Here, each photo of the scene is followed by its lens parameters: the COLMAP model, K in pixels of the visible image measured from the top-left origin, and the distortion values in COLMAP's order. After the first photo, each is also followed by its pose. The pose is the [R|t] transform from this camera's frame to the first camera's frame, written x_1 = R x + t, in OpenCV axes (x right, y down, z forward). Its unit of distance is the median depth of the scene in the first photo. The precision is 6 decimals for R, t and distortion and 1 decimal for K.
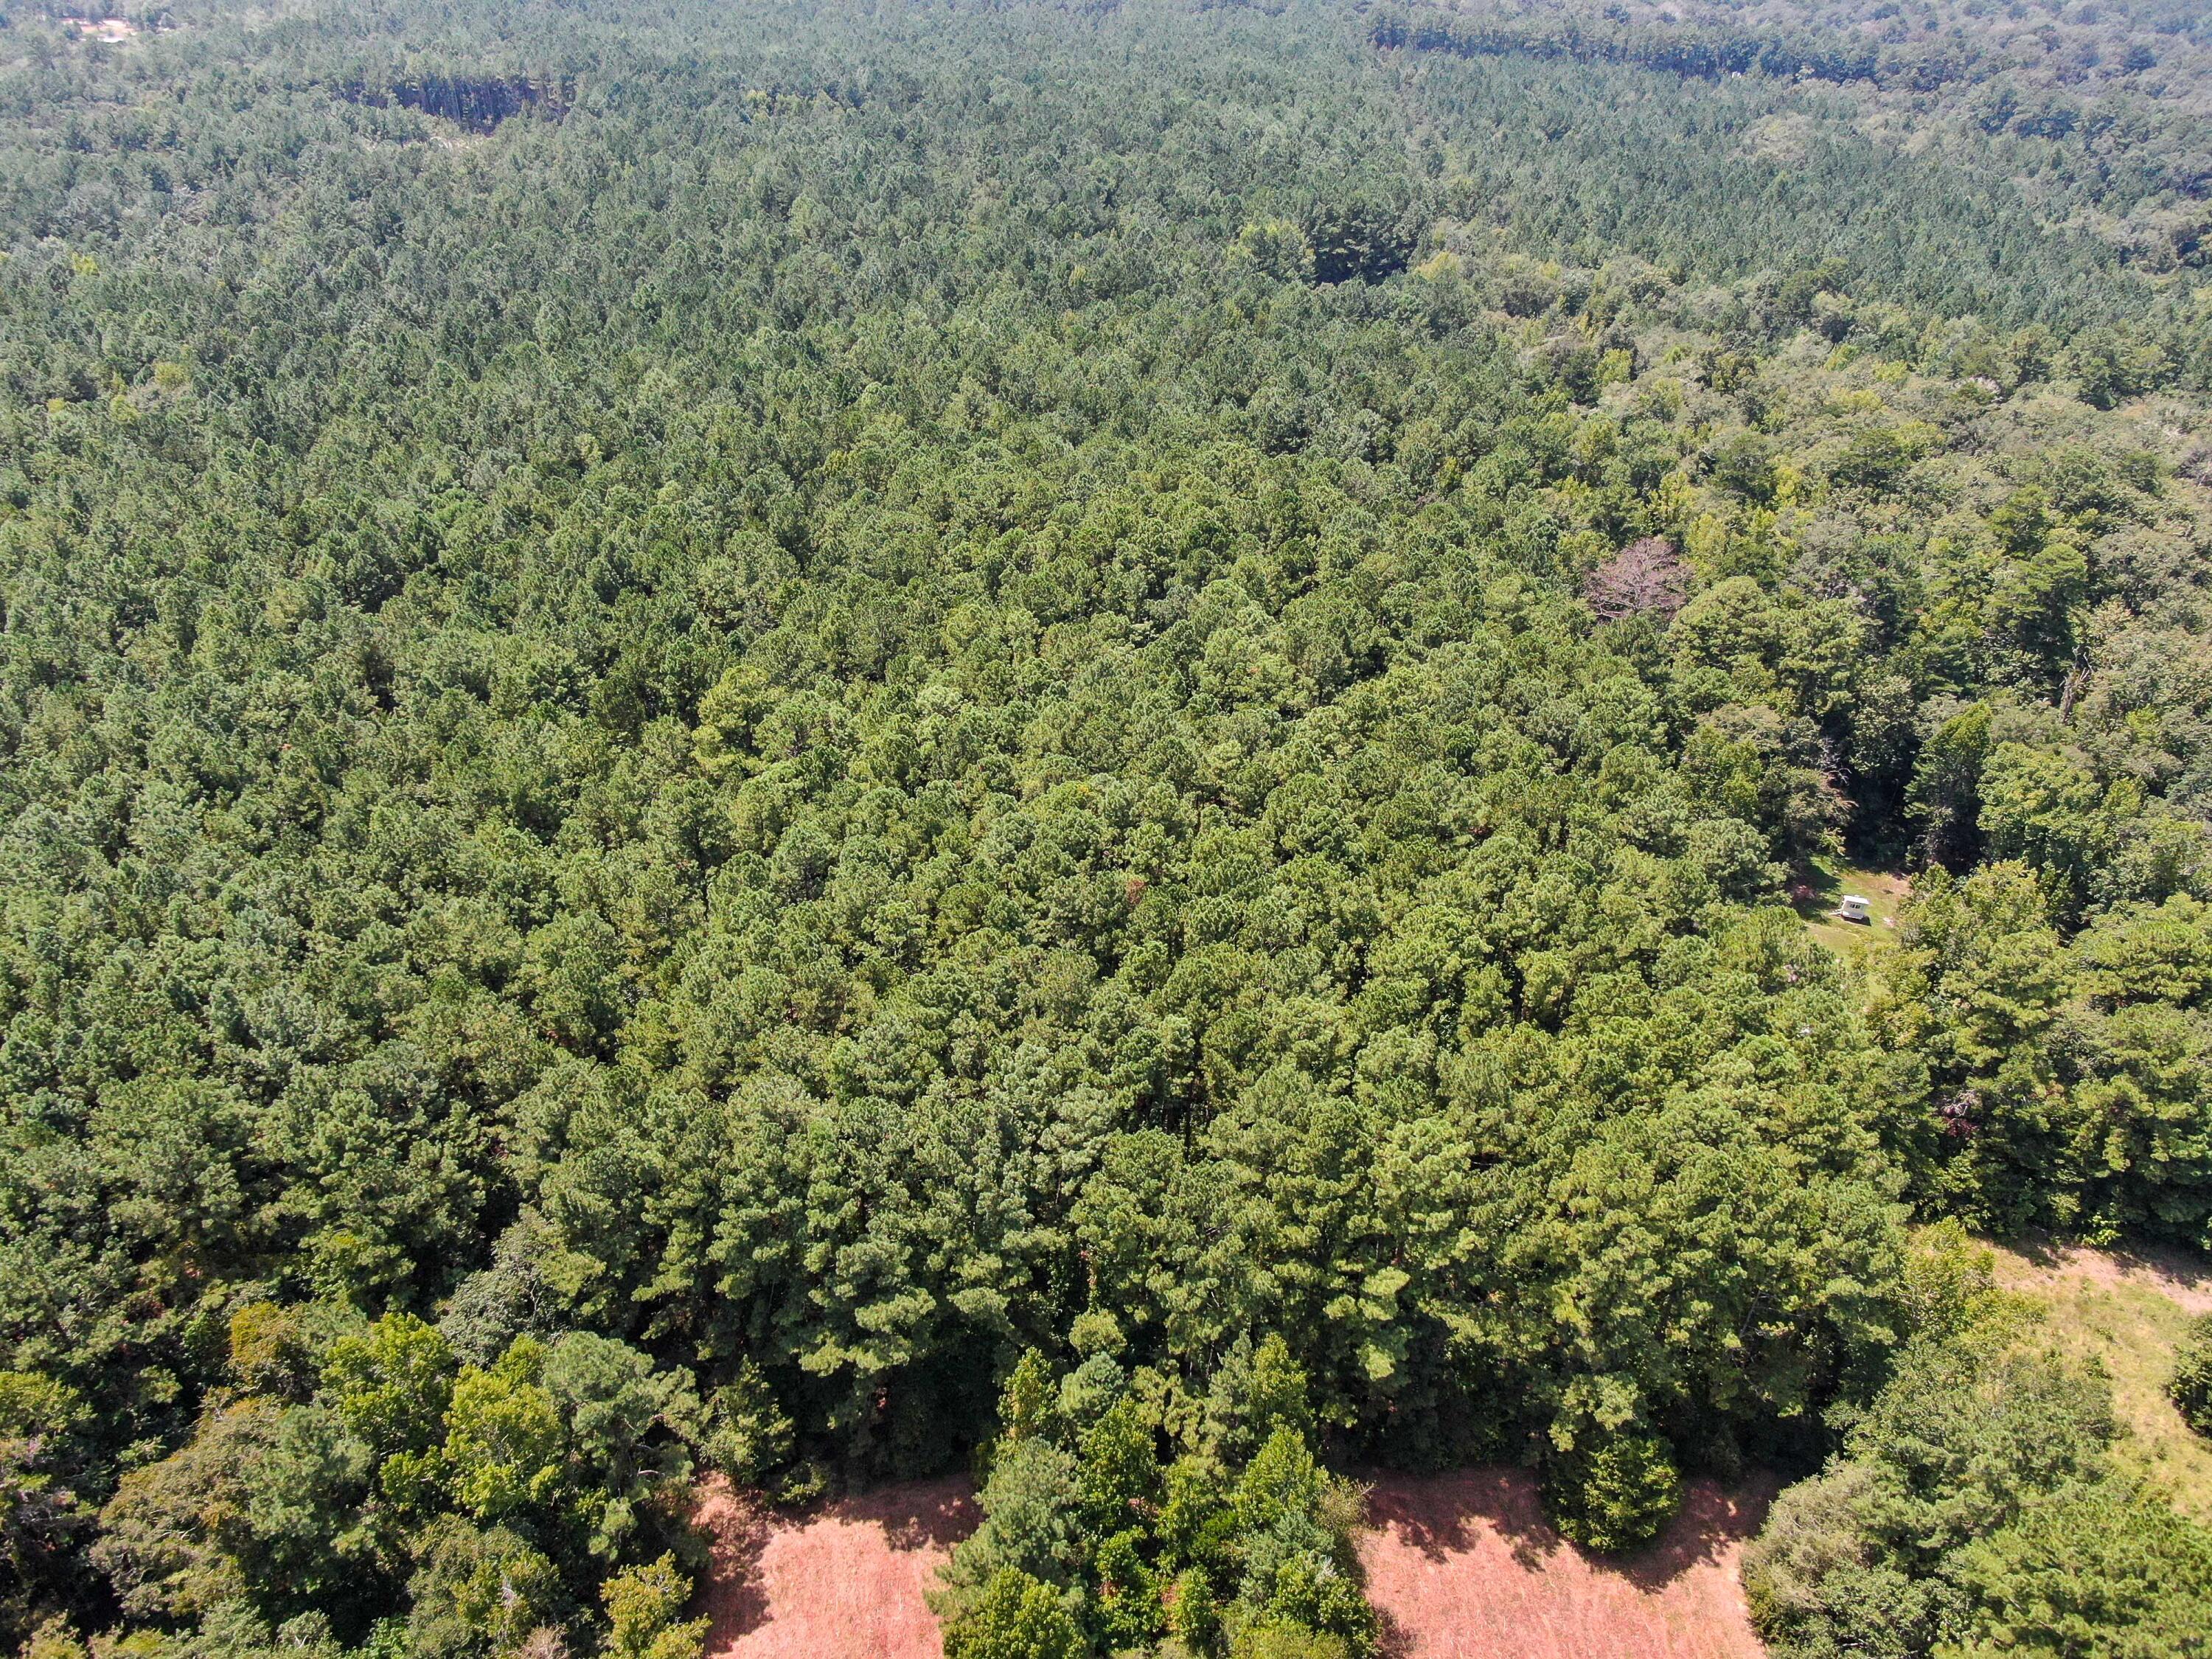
lens RADIAL K [[1547.2, 0, 1099.0], [0, 1547.2, 829.0], [0, 0, 1]] dist [0.001073, -0.000402]
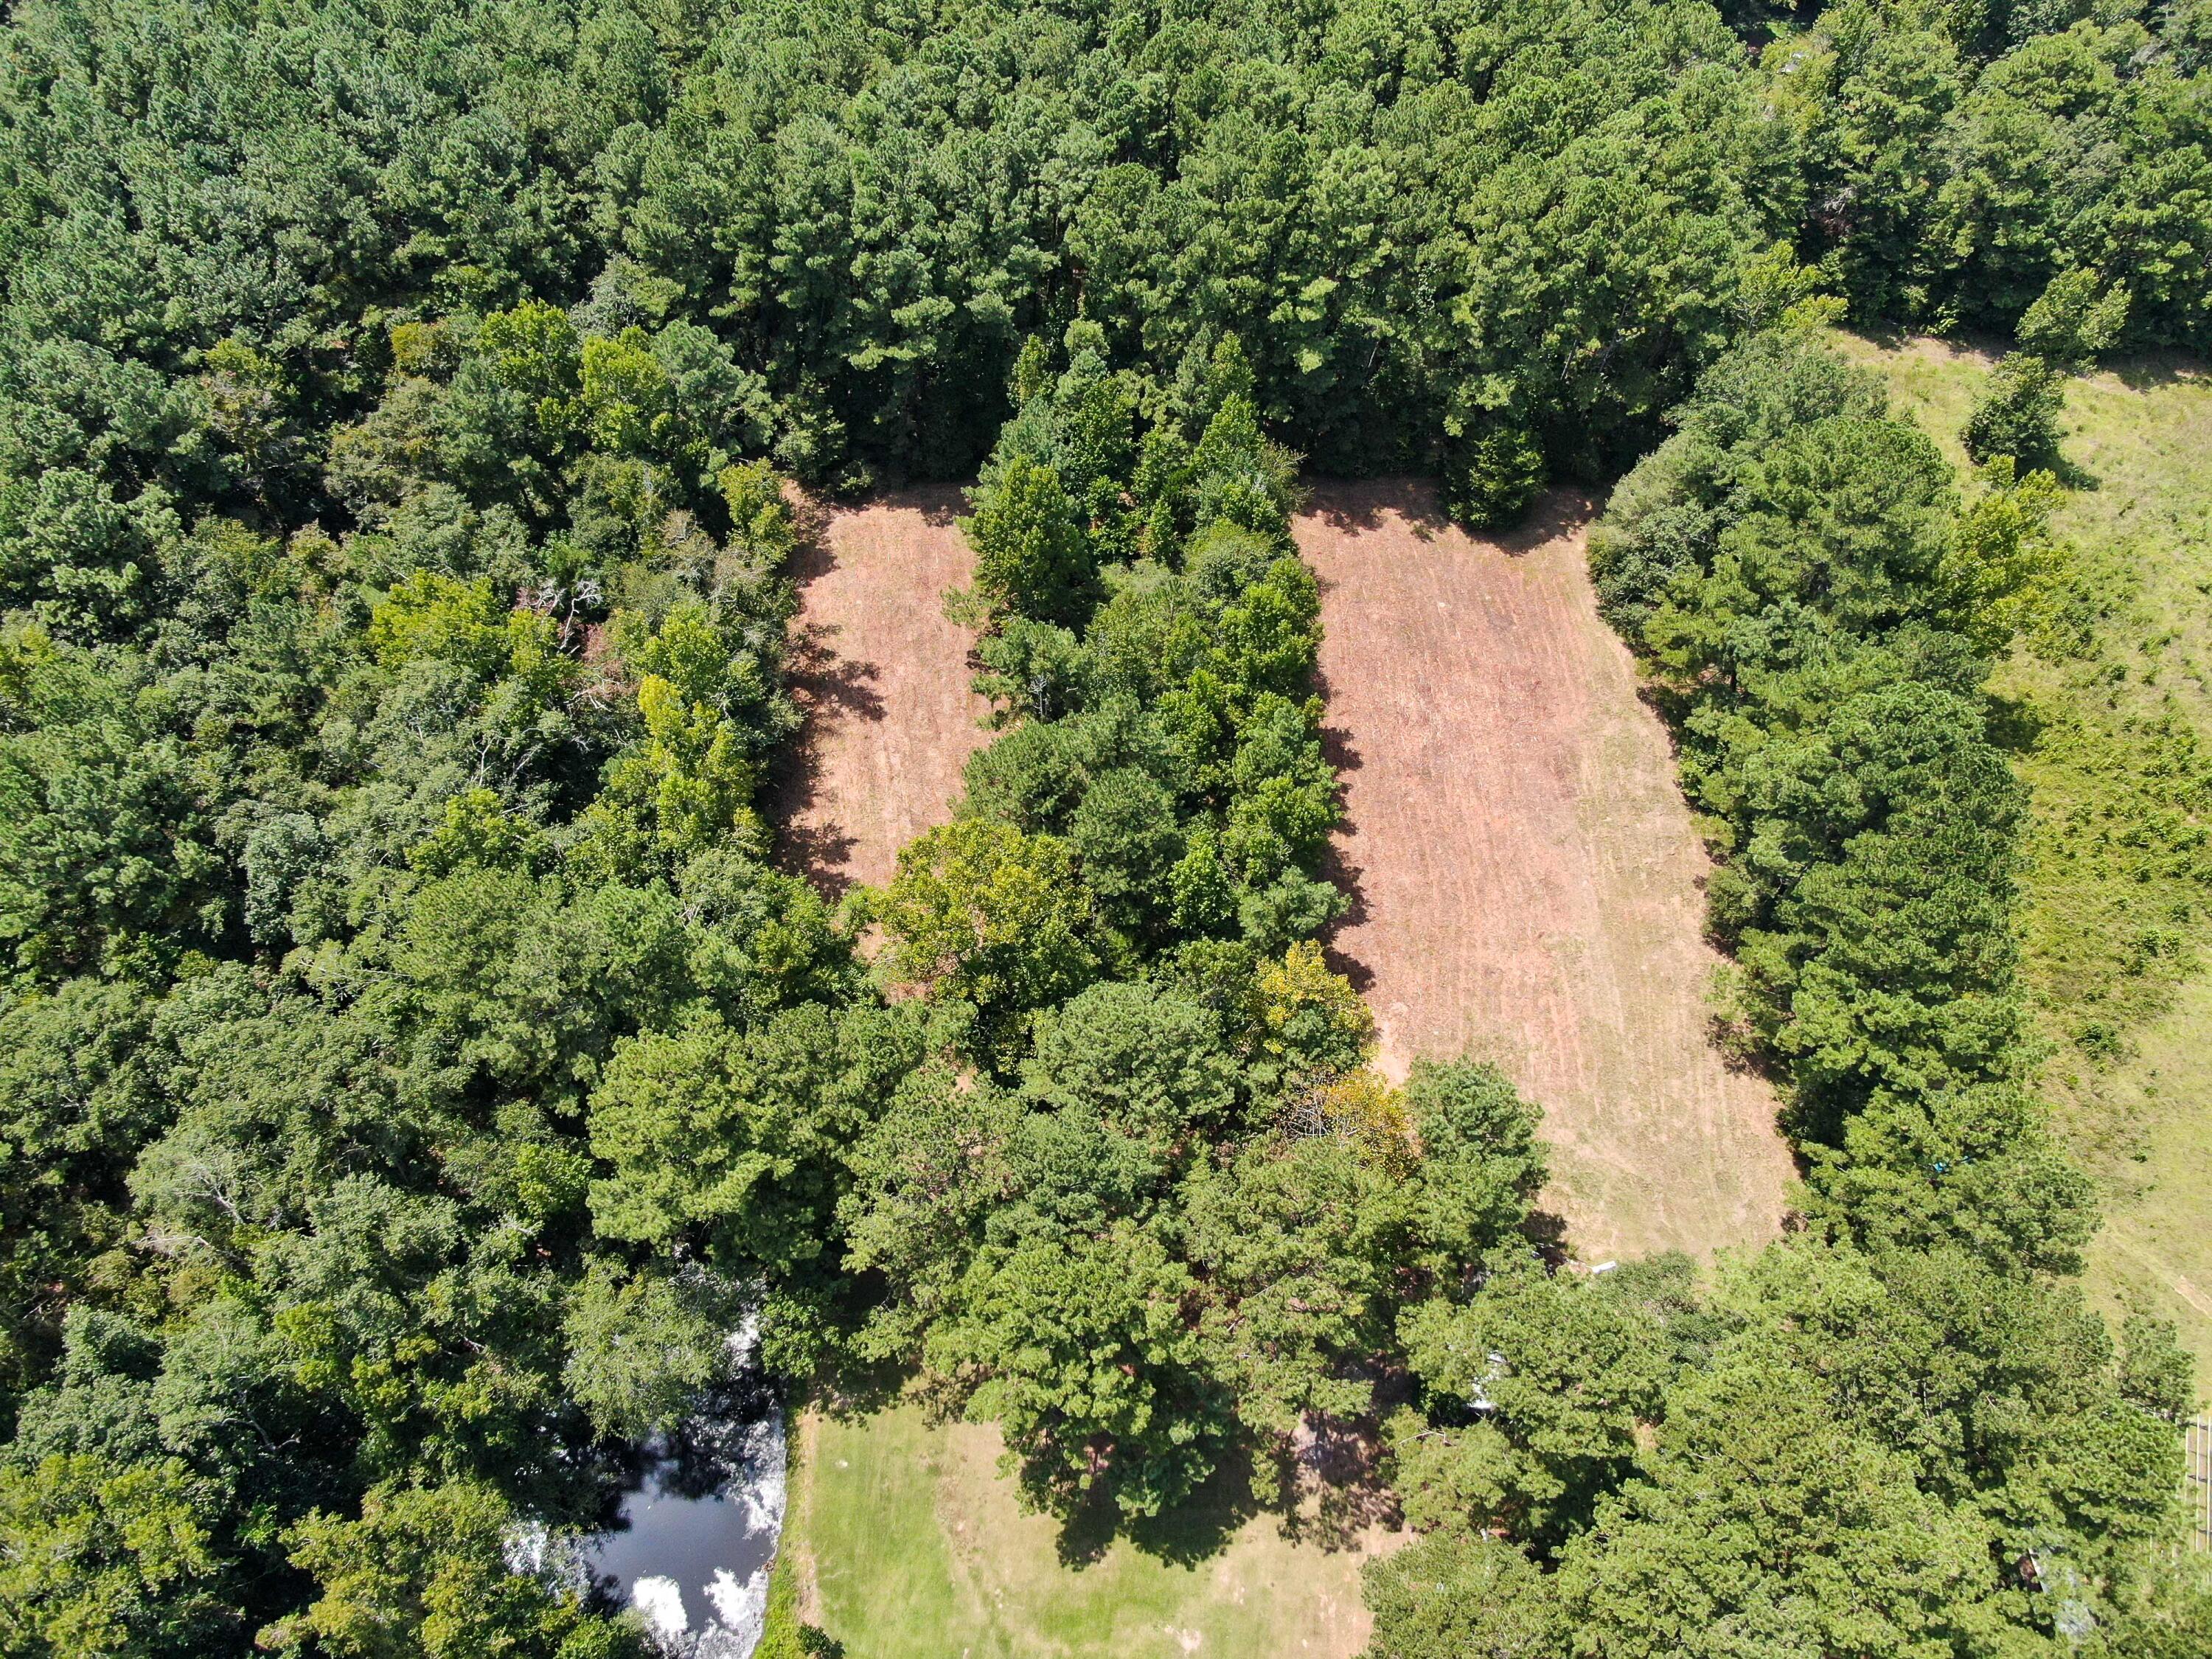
lens RADIAL K [[1595.0, 0, 1106.0], [0, 1595.0, 829.5], [0, 0, 1]] dist [-0.005362, 0.004331]
pose [[0.999985, -0.005340, -0.001519, 0.014956], [0.005530, 0.934366, 0.356271, 0.236476], [-0.000484, -0.356274, 0.934381, -0.339611]]
